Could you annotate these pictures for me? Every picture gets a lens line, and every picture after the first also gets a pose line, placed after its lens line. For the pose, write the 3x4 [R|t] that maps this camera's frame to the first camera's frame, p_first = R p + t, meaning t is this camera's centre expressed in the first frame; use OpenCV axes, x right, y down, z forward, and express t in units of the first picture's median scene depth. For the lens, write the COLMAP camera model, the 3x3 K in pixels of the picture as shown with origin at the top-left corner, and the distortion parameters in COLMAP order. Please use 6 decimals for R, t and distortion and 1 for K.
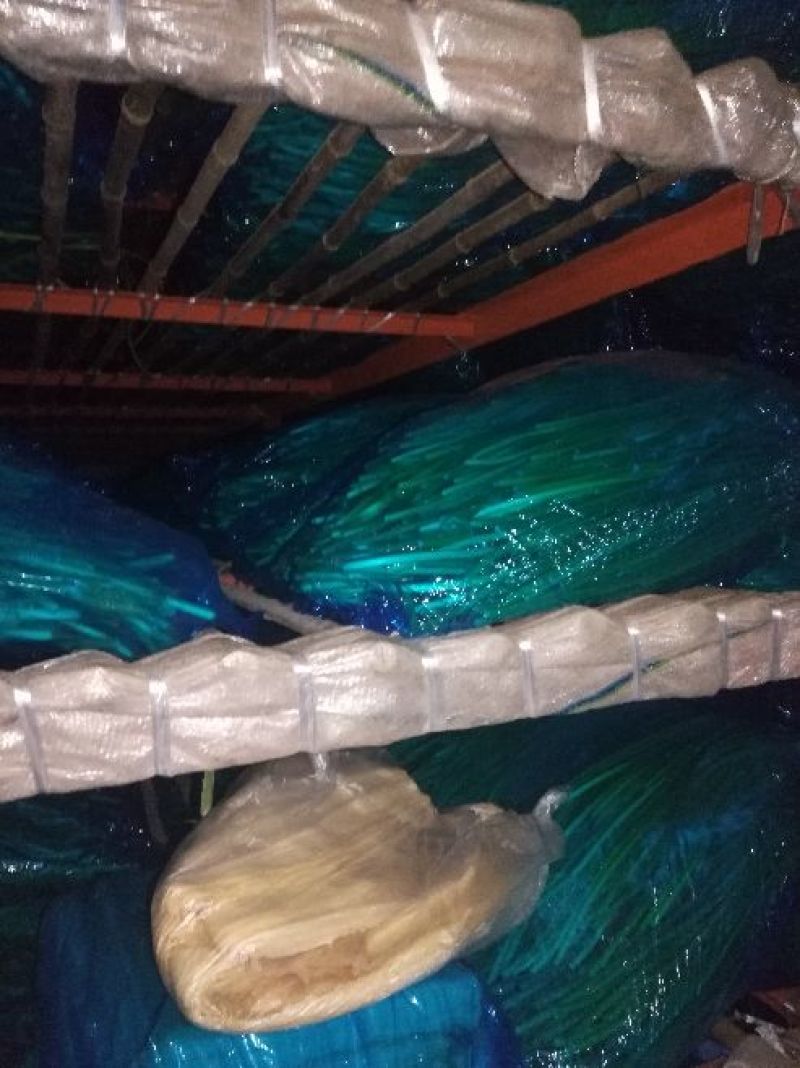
lens RADIAL K [[792.1, 0, 405.9], [0, 792.1, 539.2], [0, 0, 1]] dist [0.042948, -0.068500]
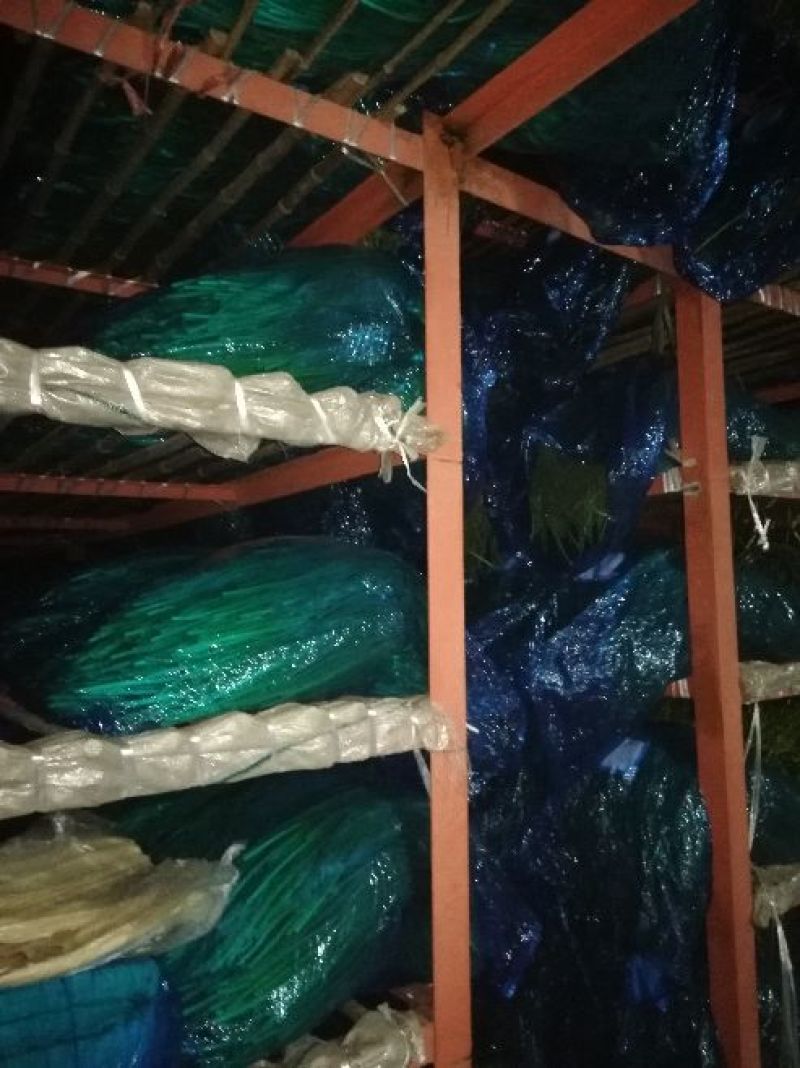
lens RADIAL K [[792.1, 0, 405.9], [0, 792.1, 539.2], [0, 0, 1]] dist [0.042948, -0.068500]
pose [[0.979071, 0.015091, 0.202960, 0.216192], [0.013147, 0.990475, -0.137064, -0.034444], [-0.203095, 0.136864, 0.969547, -0.633625]]
